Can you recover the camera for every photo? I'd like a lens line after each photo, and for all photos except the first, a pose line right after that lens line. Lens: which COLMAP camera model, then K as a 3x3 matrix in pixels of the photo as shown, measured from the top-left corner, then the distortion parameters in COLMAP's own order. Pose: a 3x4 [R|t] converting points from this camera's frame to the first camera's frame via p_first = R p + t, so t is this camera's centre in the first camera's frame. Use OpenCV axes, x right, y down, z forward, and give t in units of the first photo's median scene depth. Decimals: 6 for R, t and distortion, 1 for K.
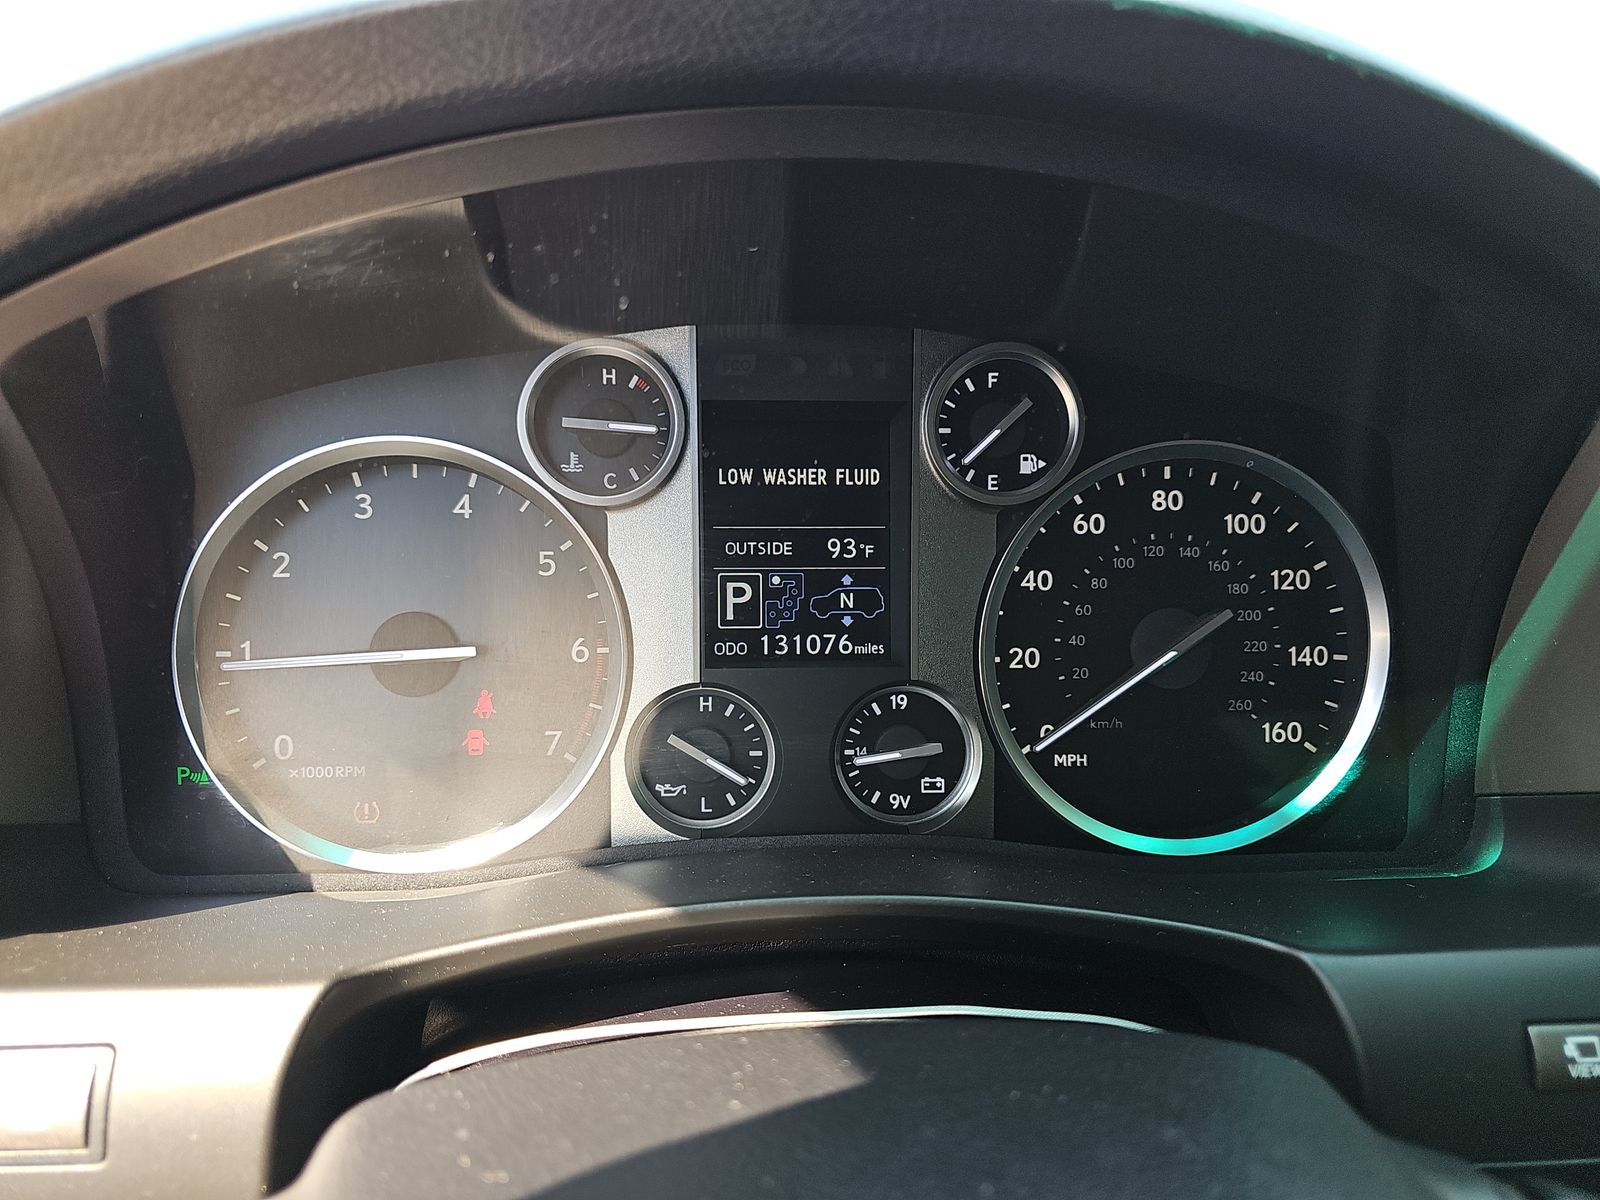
lens RADIAL K [[1072.2, 0, 795.1], [0, 1072.2, 594.5], [0, 0, 1]] dist [-0.005706, -0.000793]
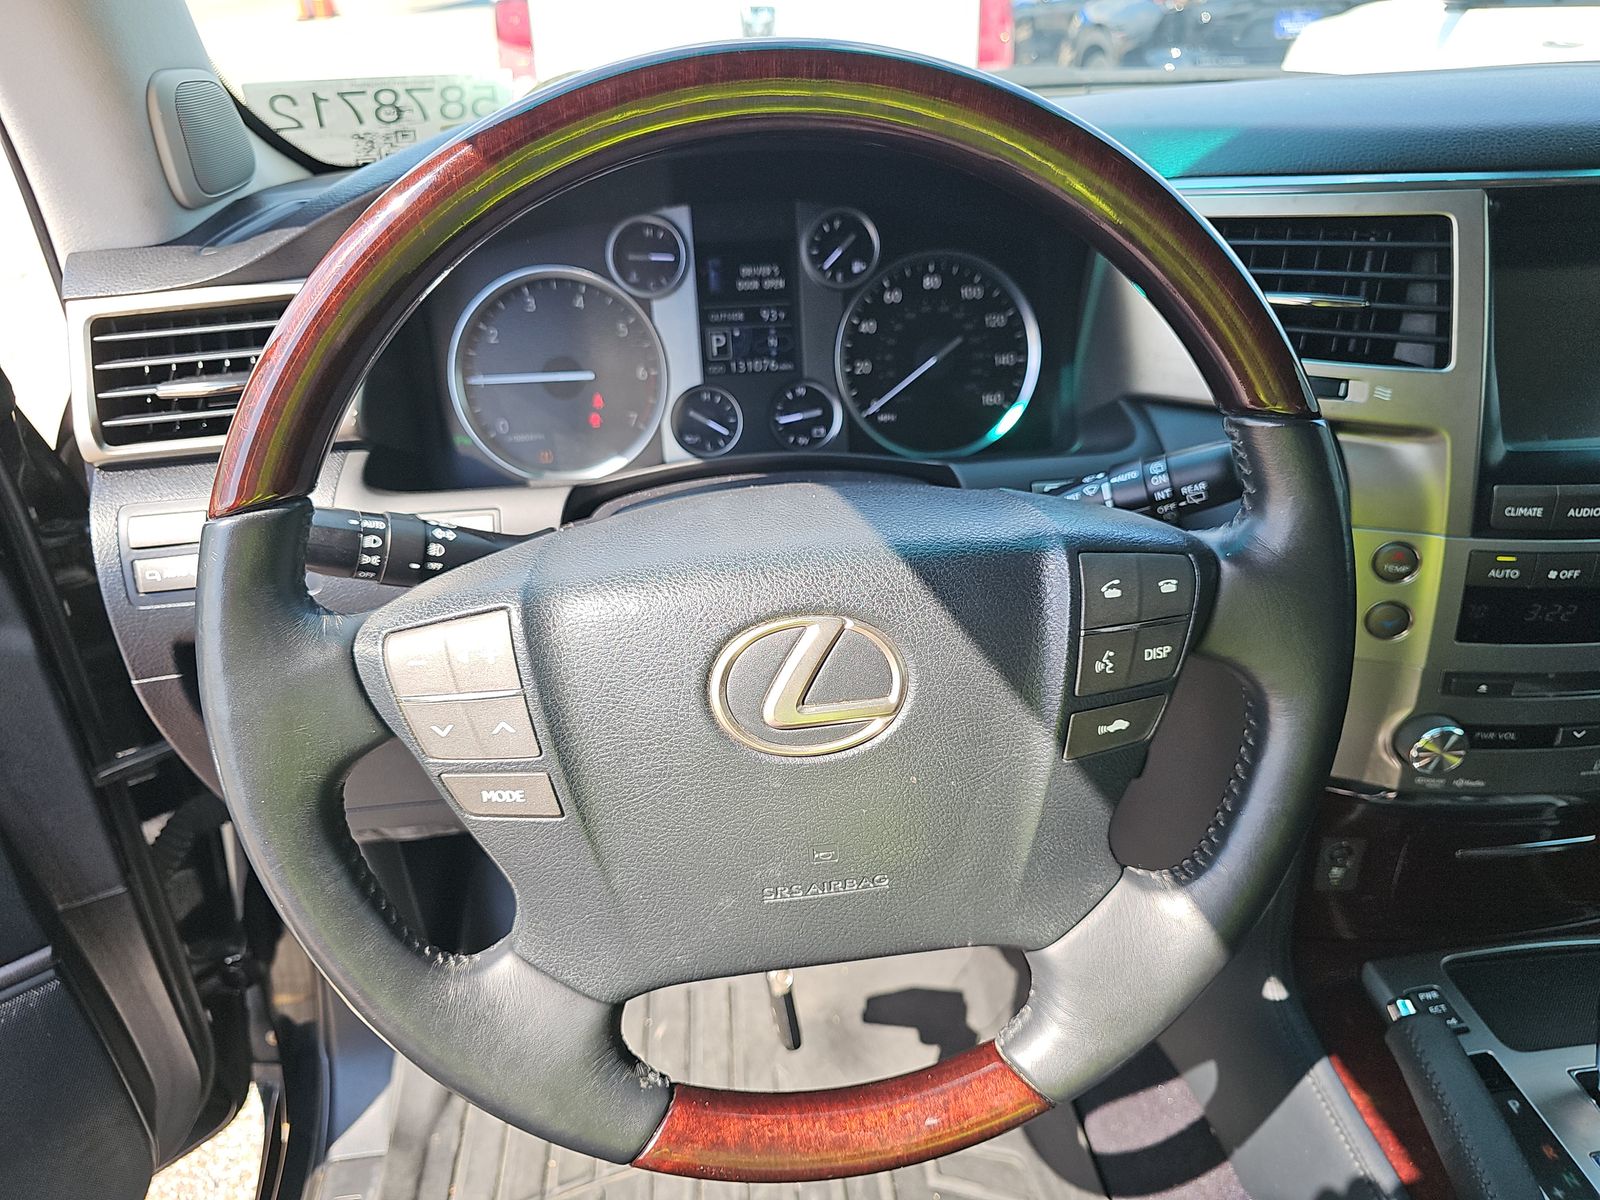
lens RADIAL K [[1085.6, 0, 795.6], [0, 1085.6, 626.6], [0, 0, 1]] dist [0.000004, -0.000984]
pose [[0.998484, -0.053125, 0.014424, 0.034393], [0.049034, 0.977410, 0.205586, 0.113323], [-0.025020, -0.204567, 0.978533, -1.123464]]
